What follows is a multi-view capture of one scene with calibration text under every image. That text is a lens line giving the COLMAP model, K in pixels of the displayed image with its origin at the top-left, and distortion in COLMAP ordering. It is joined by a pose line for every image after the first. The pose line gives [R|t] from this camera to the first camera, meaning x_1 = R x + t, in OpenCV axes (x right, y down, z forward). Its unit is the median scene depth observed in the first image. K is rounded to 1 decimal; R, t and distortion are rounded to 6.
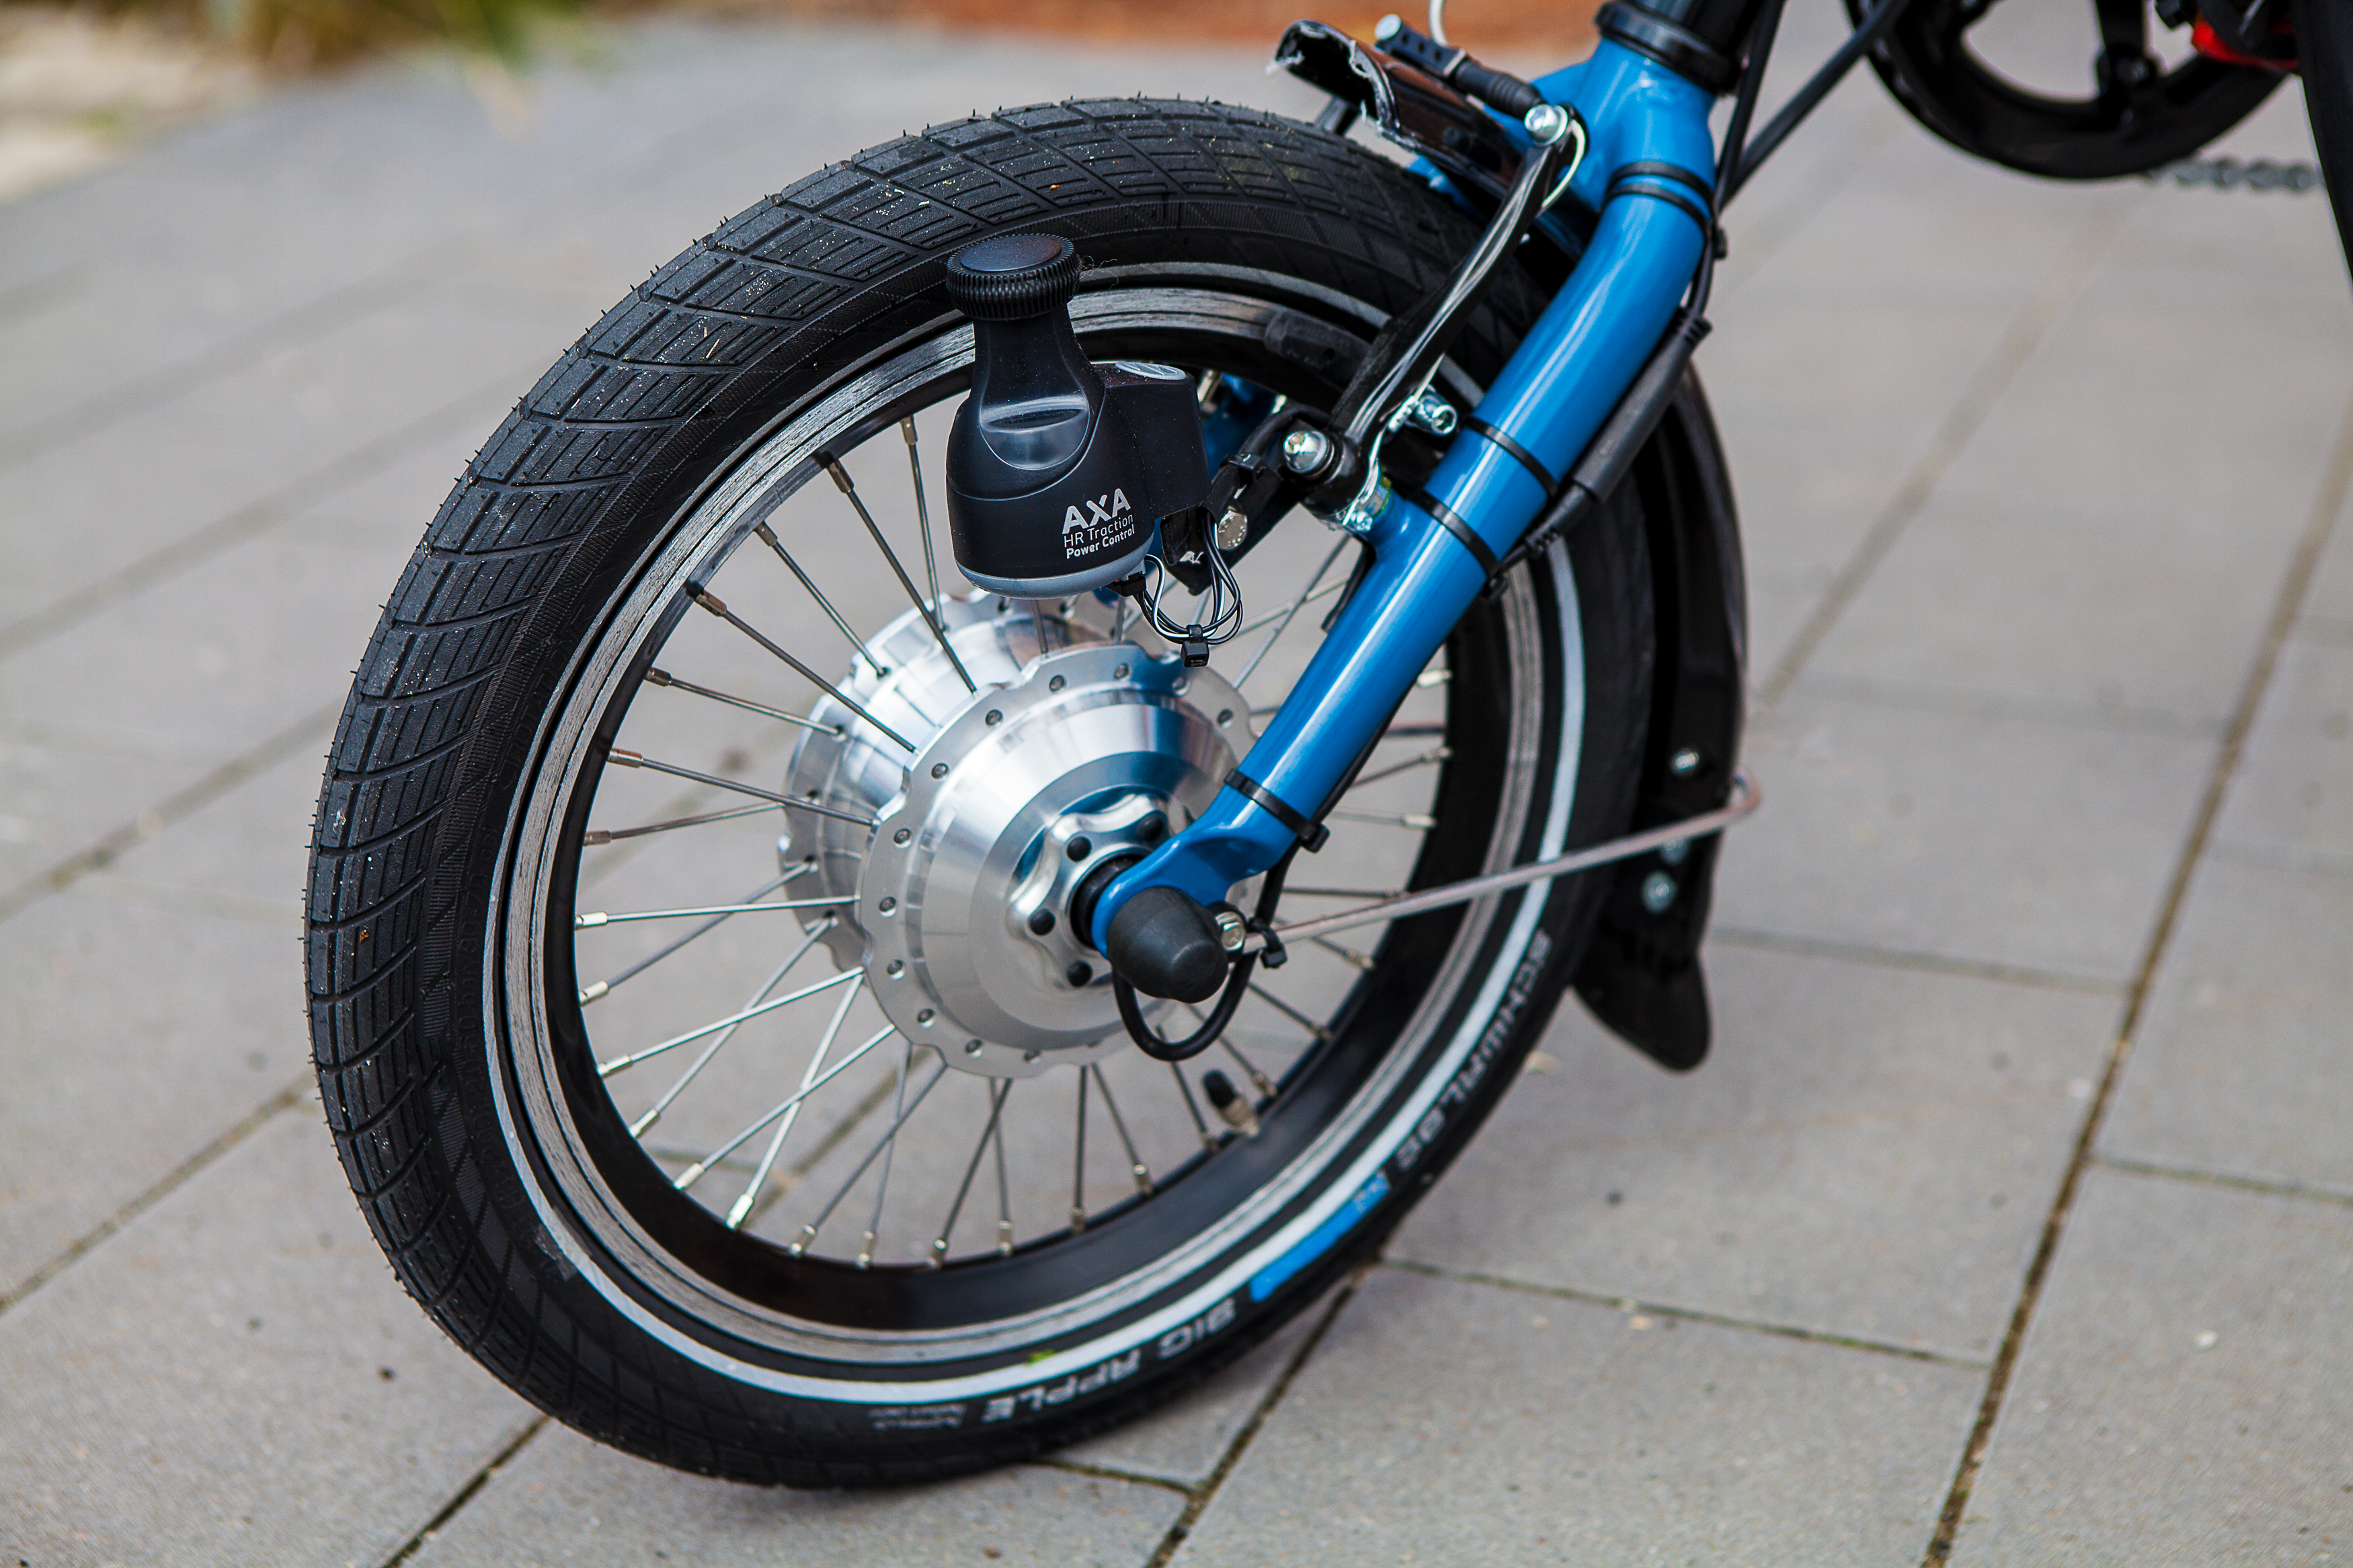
lens RADIAL K [[3991.1, 0, 1176.5], [0, 3991.1, 784.0], [0, 0, 1]] dist [0.302155, 0.002787]
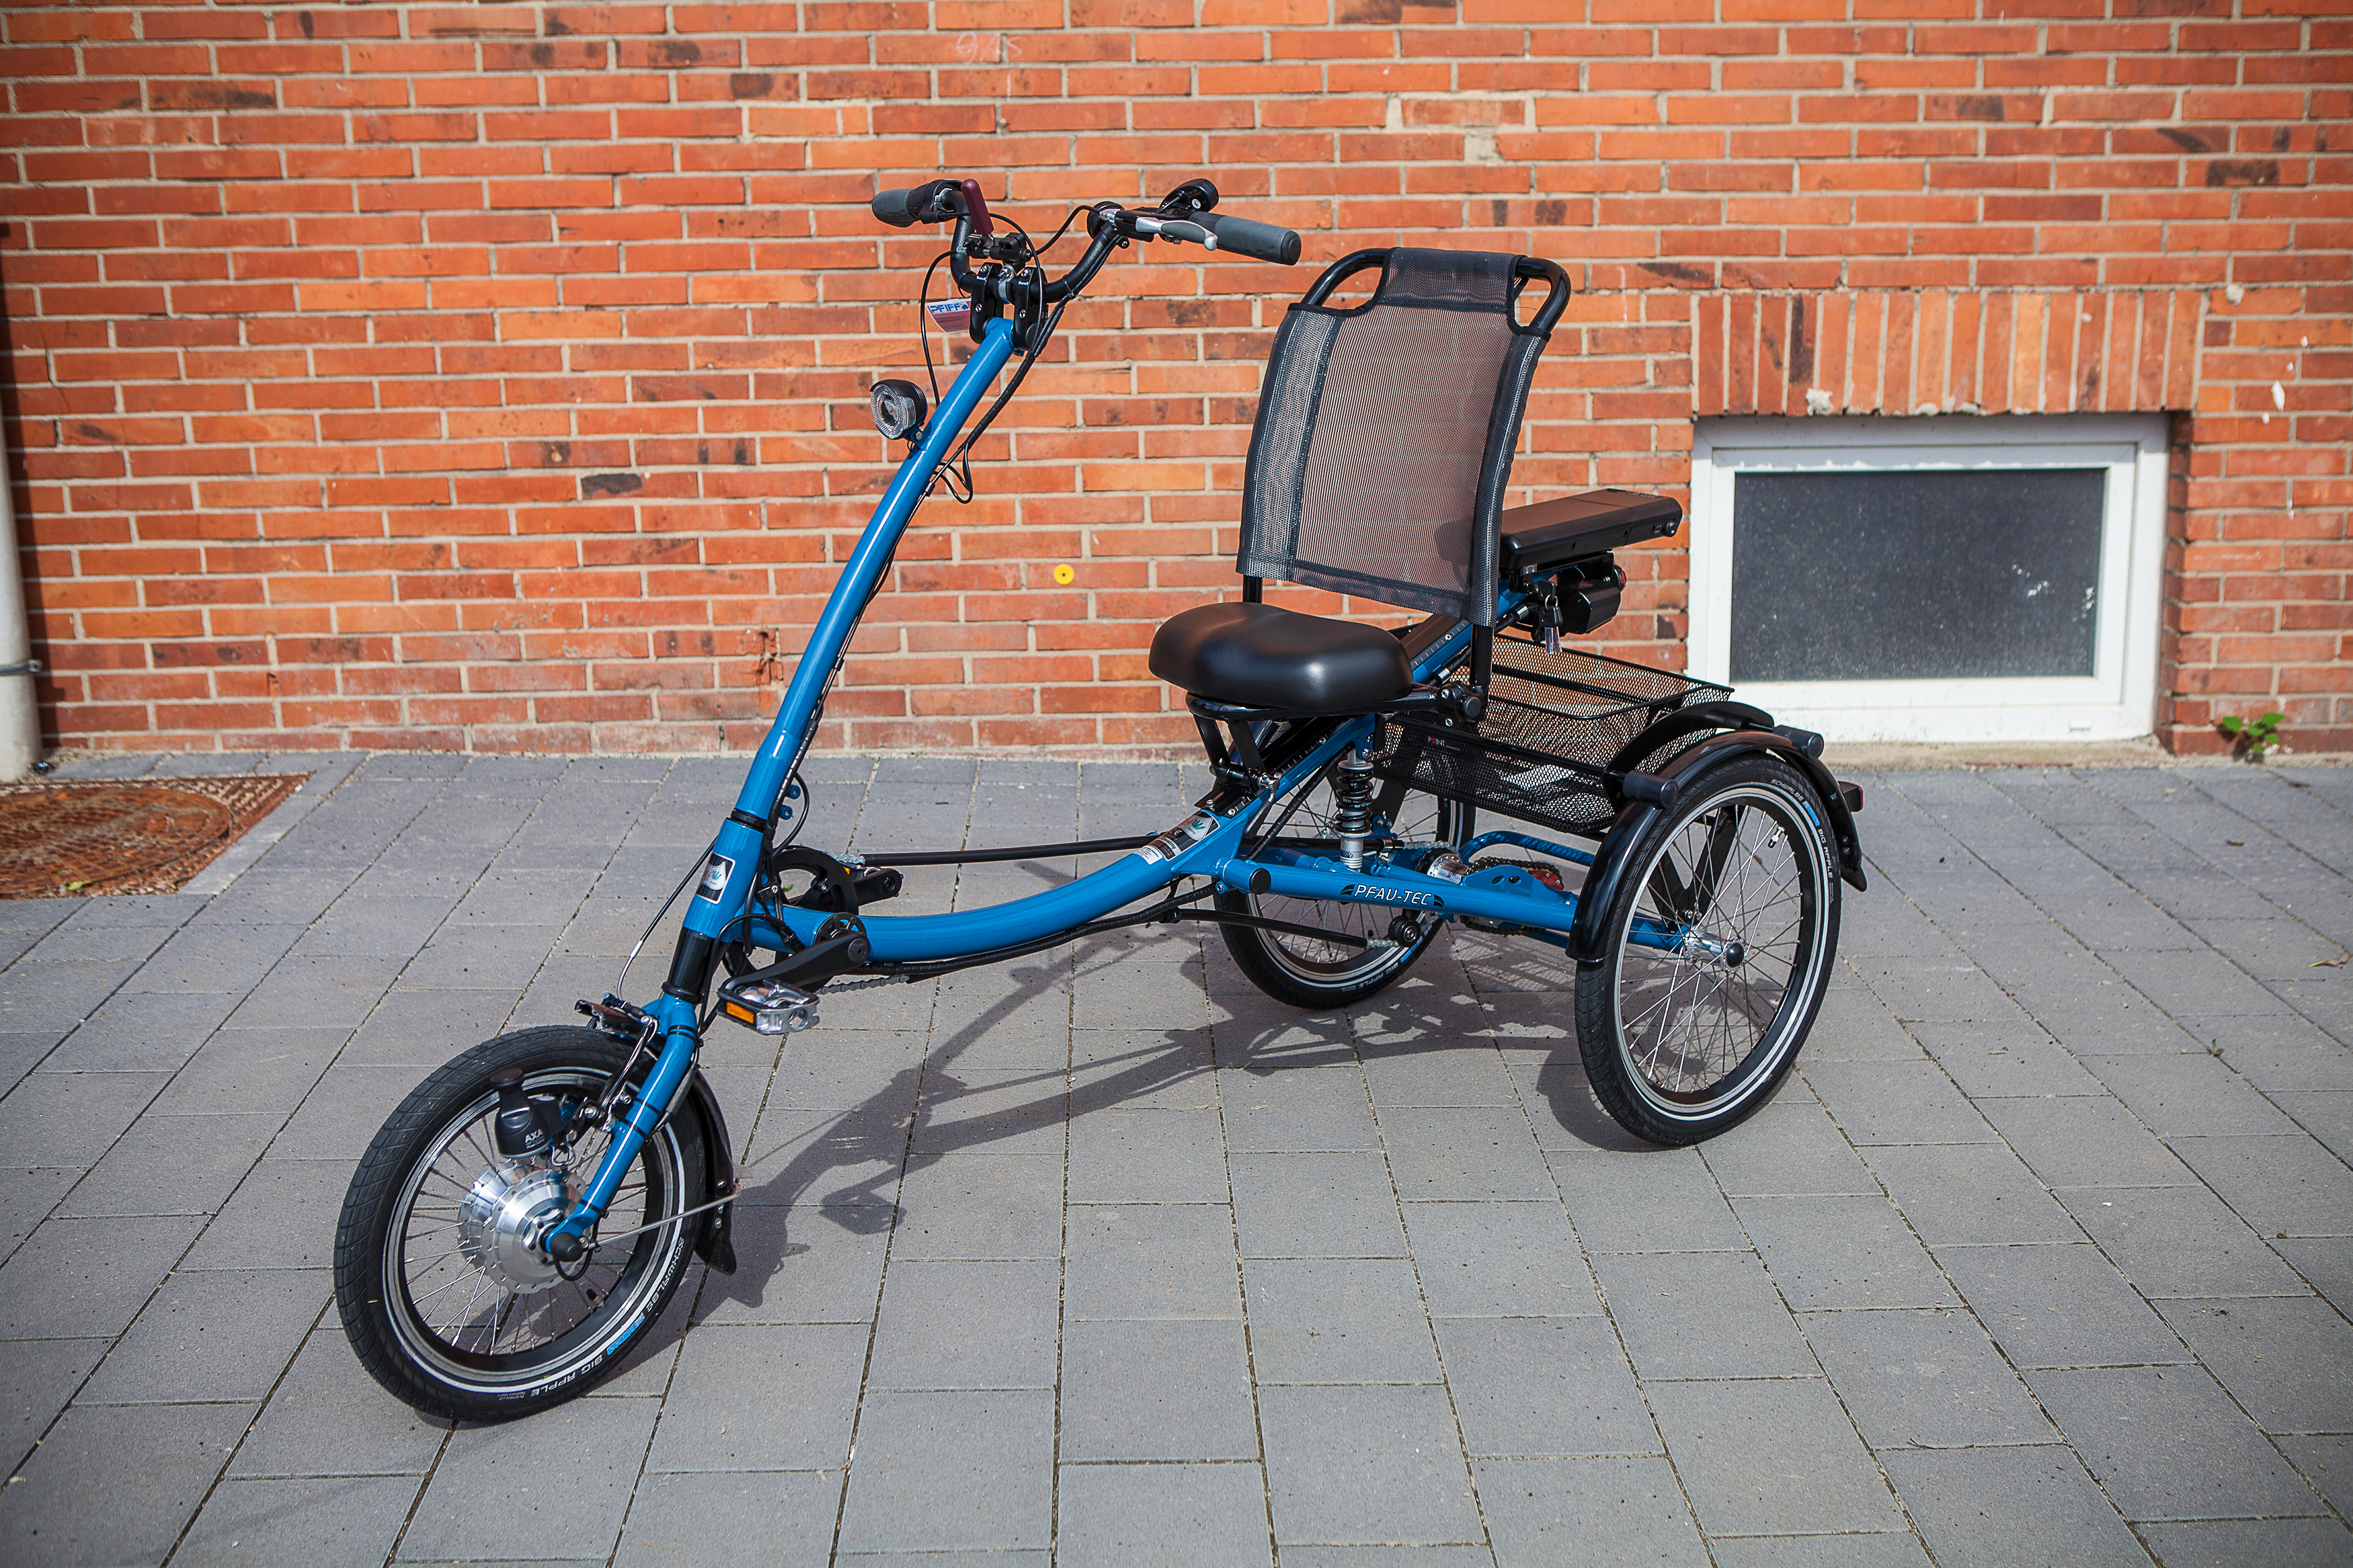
lens RADIAL K [[2506.1, 0, 1176.5], [0, 2506.1, 784.0], [0, 0, 1]] dist [-0.076746, 0.150648]
pose [[0.974782, -0.093172, 0.202778, 0.120600], [0.125976, 0.979787, -0.155396, 0.048621], [-0.184201, 0.177023, 0.966816, -1.424333]]
